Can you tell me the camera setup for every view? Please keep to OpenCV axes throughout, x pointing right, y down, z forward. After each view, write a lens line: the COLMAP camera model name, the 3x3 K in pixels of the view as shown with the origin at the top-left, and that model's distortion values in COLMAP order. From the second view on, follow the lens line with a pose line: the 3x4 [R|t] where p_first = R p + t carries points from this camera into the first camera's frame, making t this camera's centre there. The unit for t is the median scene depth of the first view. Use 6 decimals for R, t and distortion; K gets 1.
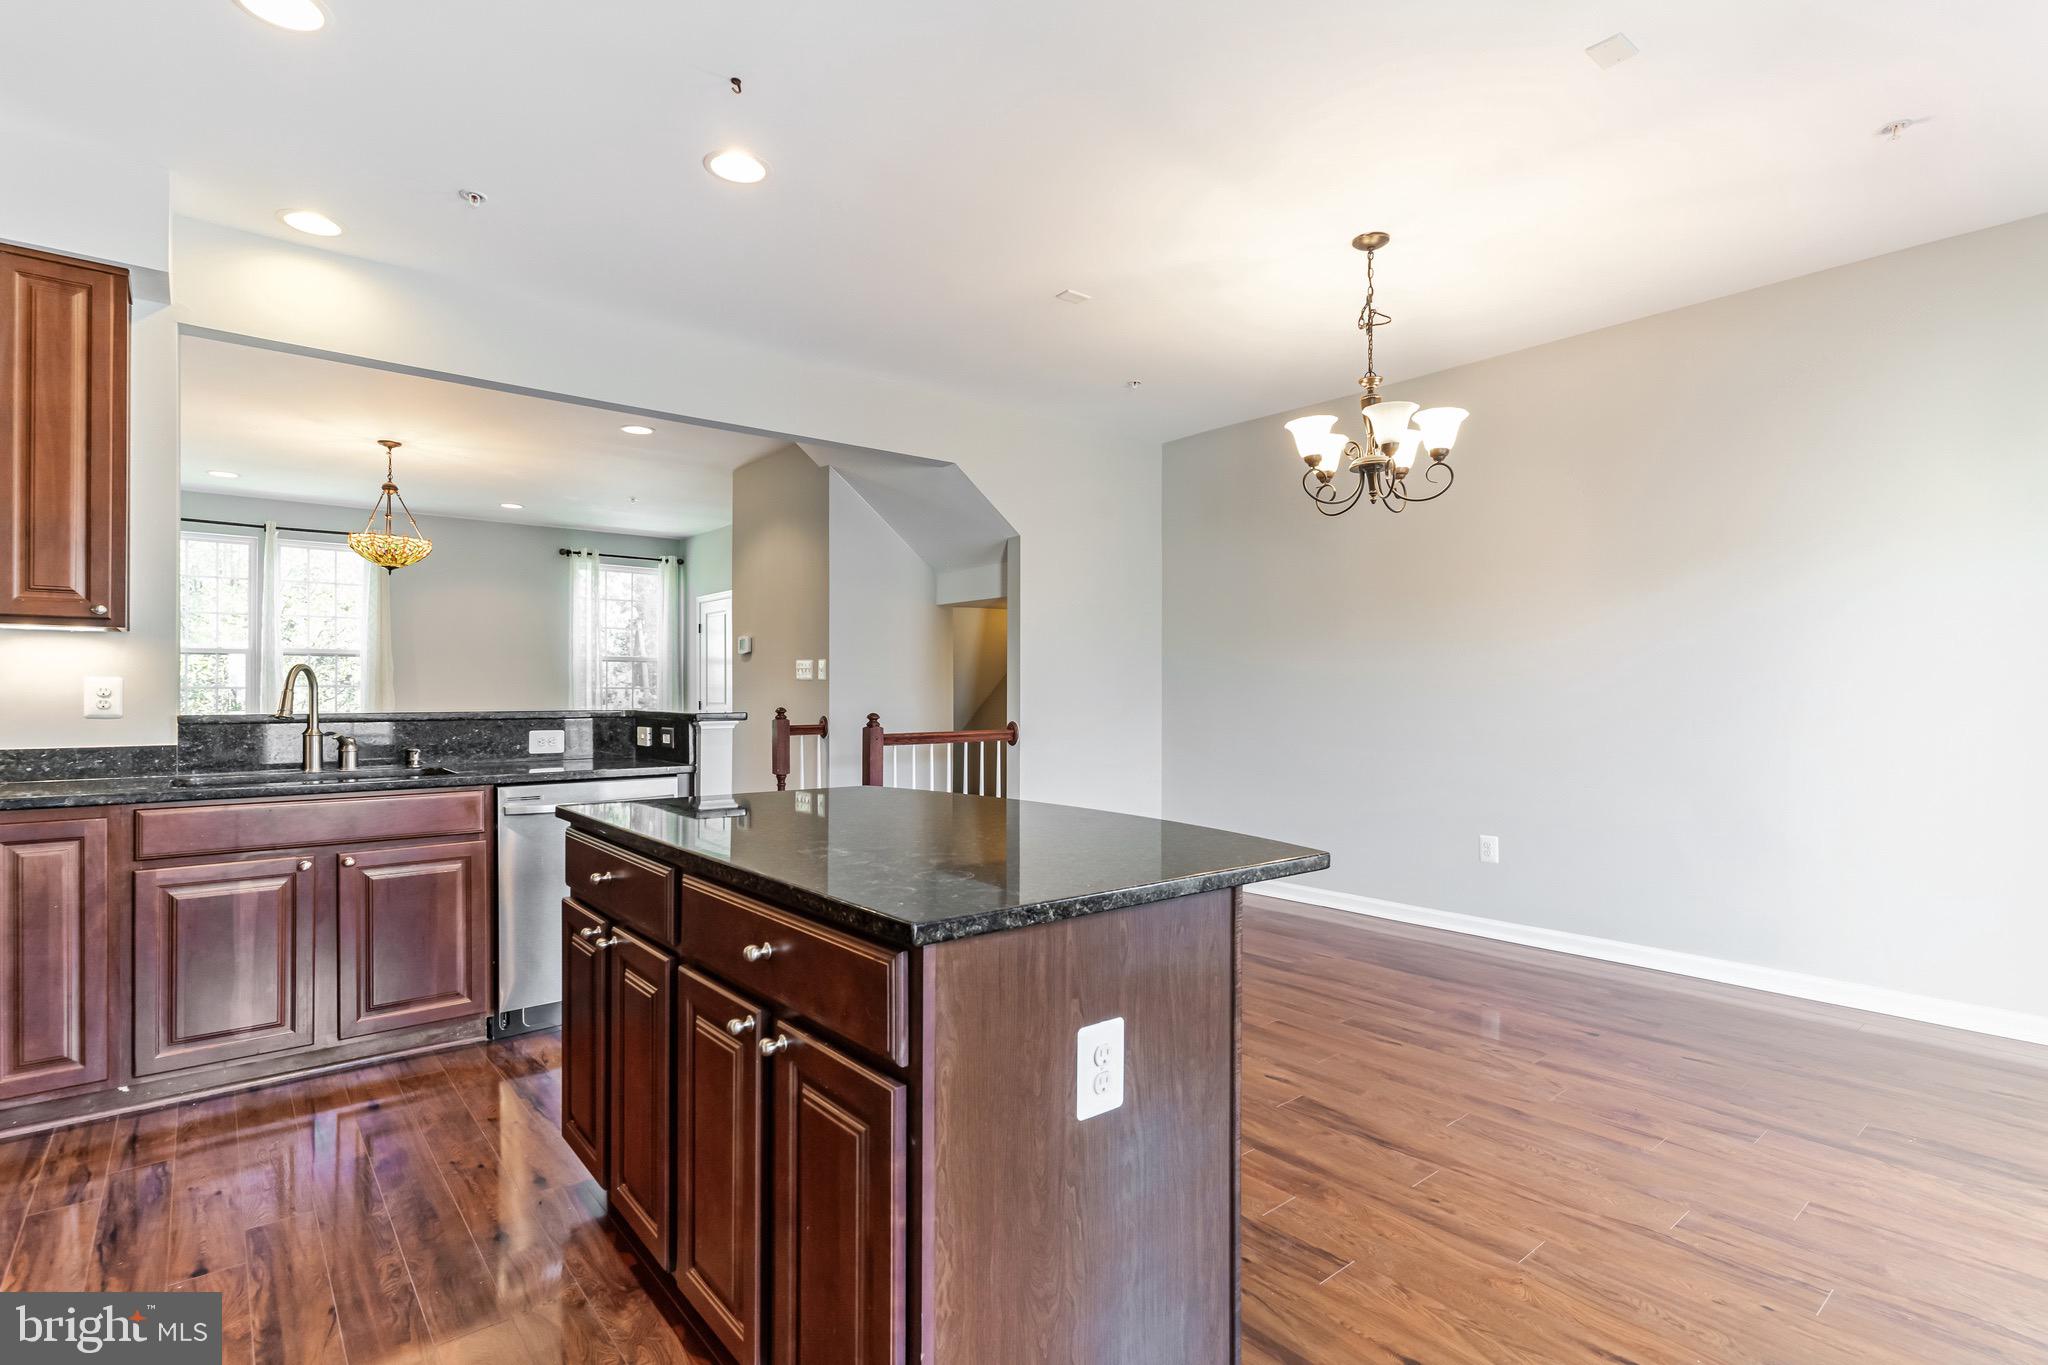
lens RADIAL K [[999.1, 0, 1022.1], [0, 999.1, 680.9], [0, 0, 1]] dist [-0.000804, -0.000471]
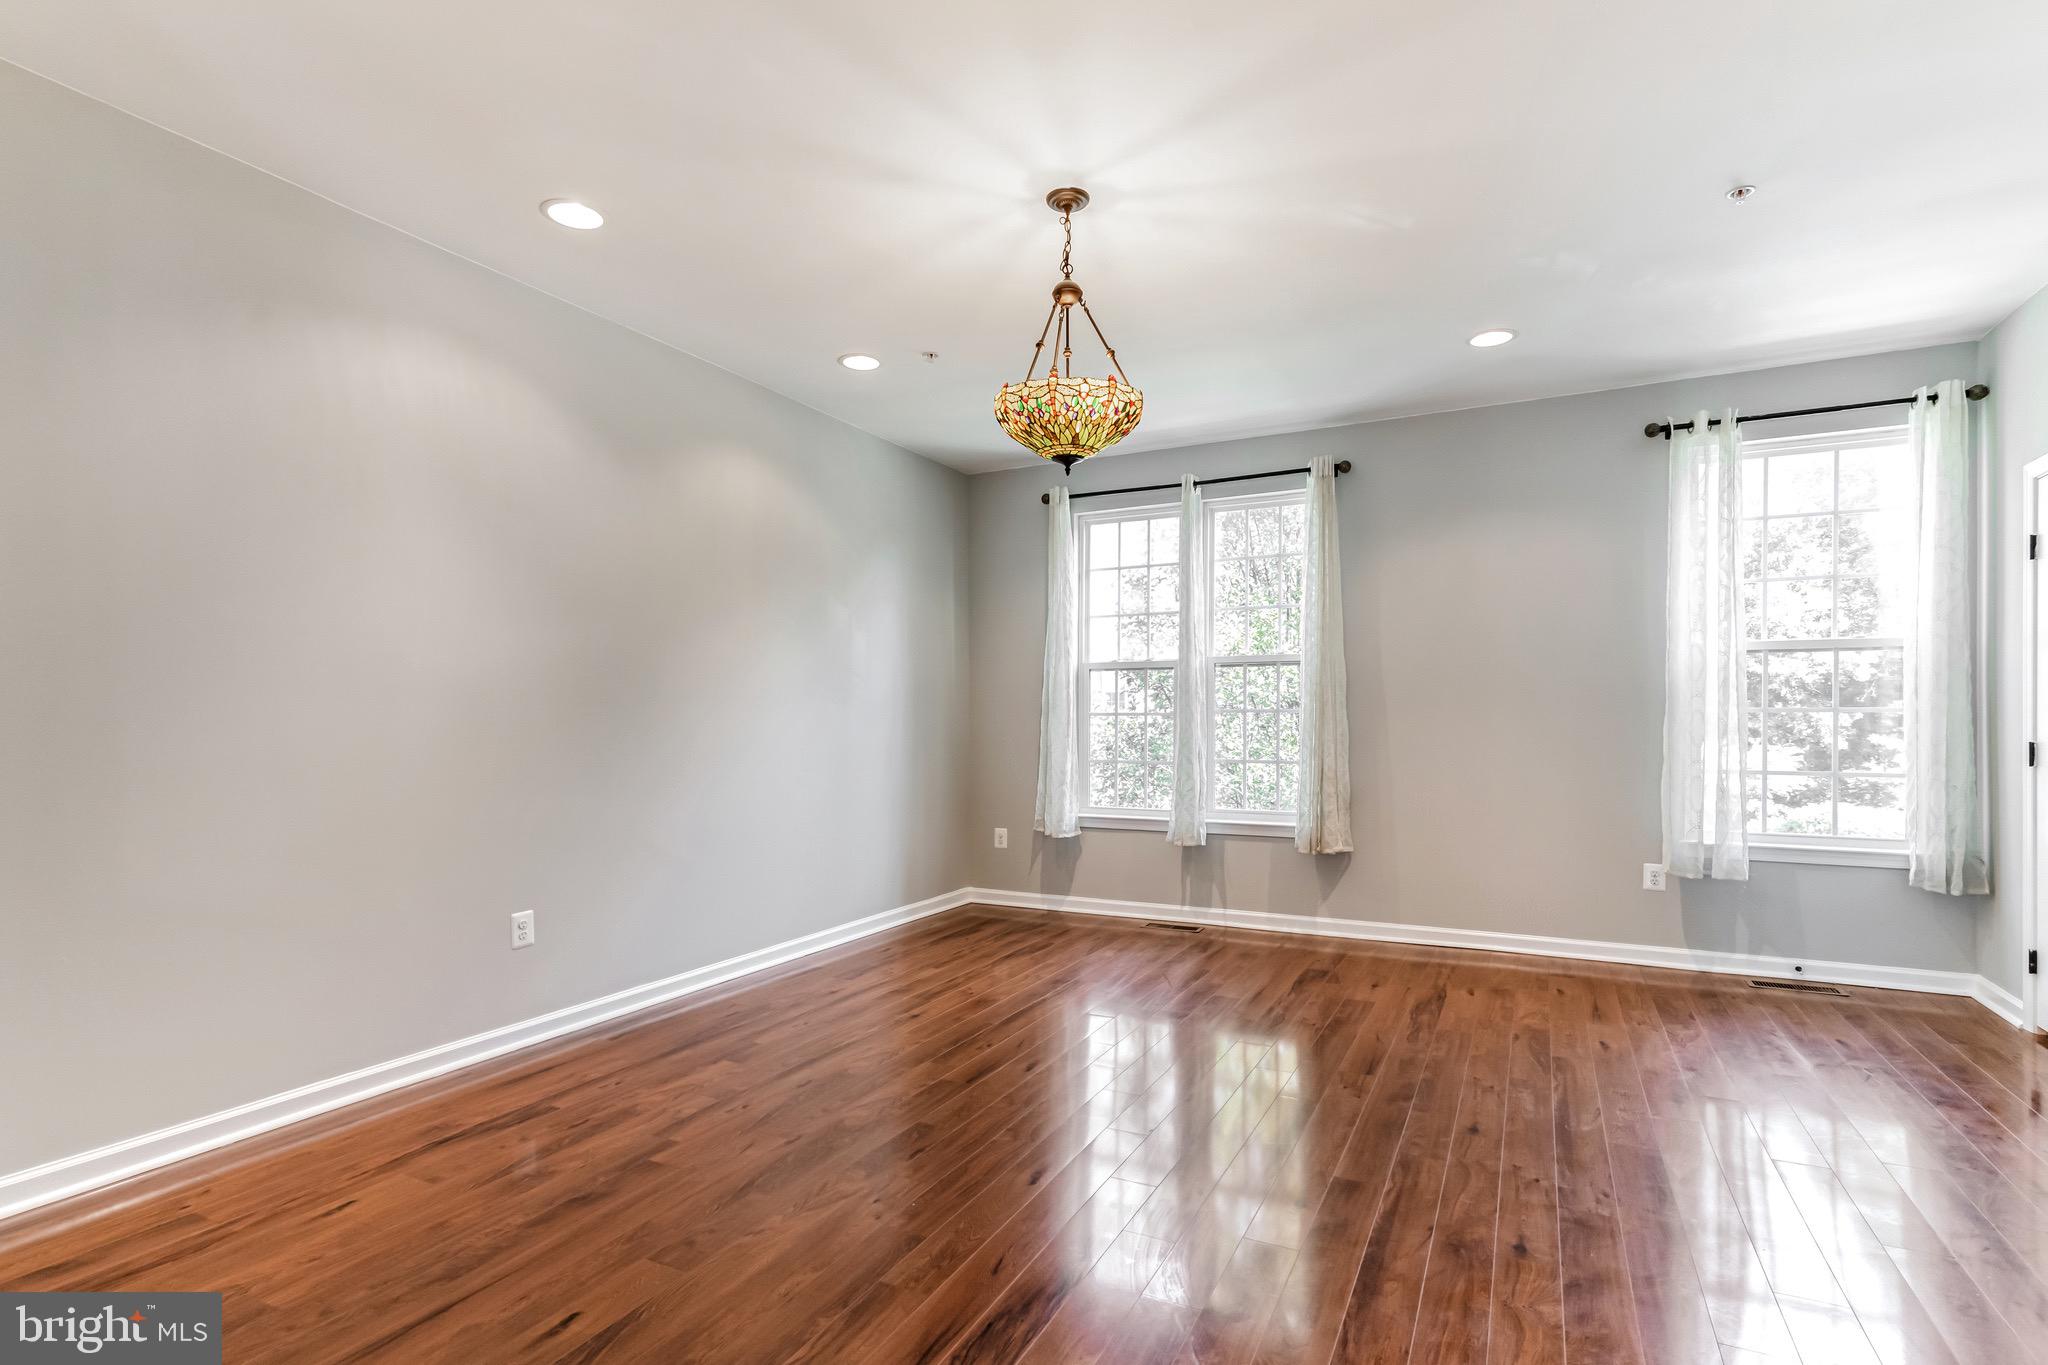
lens RADIAL K [[999.1, 0, 1022.6], [0, 999.1, 697.1], [0, 0, 1]] dist [-0.000804, -0.000471]
pose [[0.390718, -0.006008, -0.920491, -0.140071], [-0.001204, 0.999975, -0.007038, 0.001131], [0.920509, 0.003858, 0.390701, 0.538852]]
